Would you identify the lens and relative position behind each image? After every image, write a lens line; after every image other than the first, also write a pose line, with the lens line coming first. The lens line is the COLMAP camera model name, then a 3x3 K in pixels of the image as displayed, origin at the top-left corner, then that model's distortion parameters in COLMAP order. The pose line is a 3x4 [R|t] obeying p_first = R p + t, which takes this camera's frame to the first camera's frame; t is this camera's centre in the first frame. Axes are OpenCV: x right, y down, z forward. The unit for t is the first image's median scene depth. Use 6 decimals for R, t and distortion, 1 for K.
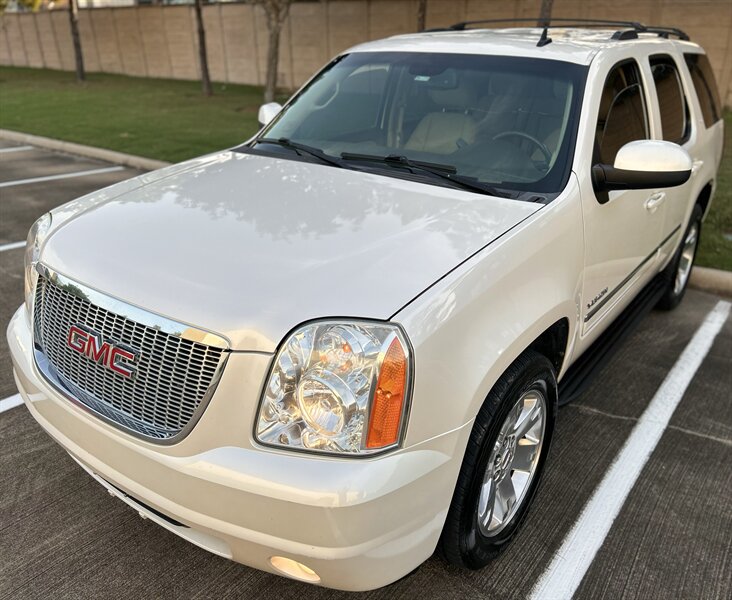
lens RADIAL K [[623.0, 0, 386.3], [0, 623.0, 298.1], [0, 0, 1]] dist [0.015694, -0.014934]
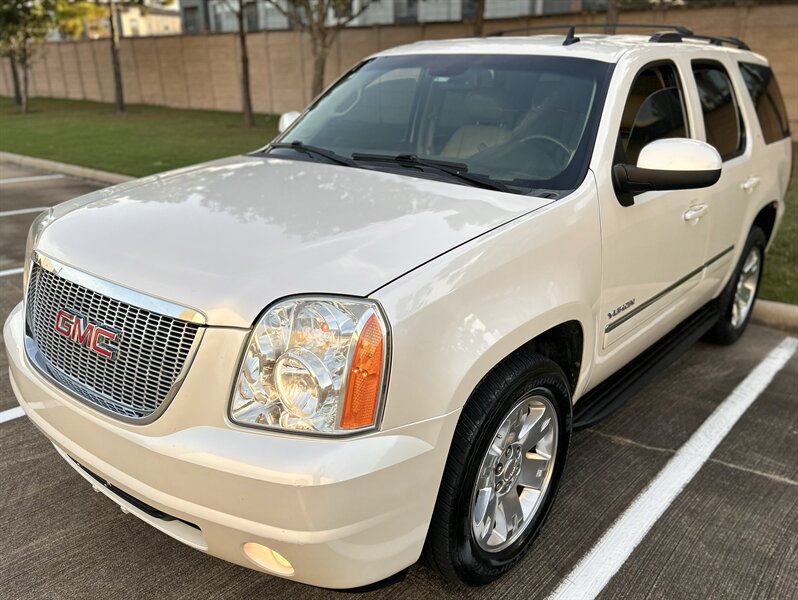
lens RADIAL K [[687.8, 0, 403.0], [0, 687.8, 324.8], [0, 0, 1]] dist [0.011560, -0.001099]
pose [[0.998007, 0.020651, -0.059624, 0.067277], [-0.023174, 0.998851, -0.041939, 0.066107], [0.058690, 0.043237, 0.997340, -0.034946]]
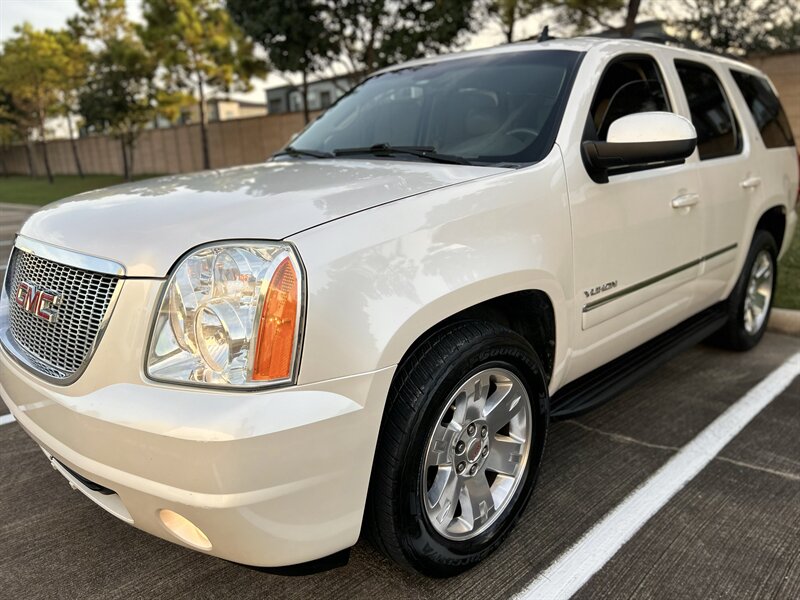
lens RADIAL K [[620.2, 0, 398.7], [0, 620.2, 296.5], [0, 0, 1]] dist [0.011799, -0.003087]
pose [[0.987026, -0.004059, -0.160511, 0.172590], [-0.021189, 0.987645, -0.155270, 0.137782], [0.159158, 0.156657, 0.974745, 0.077230]]
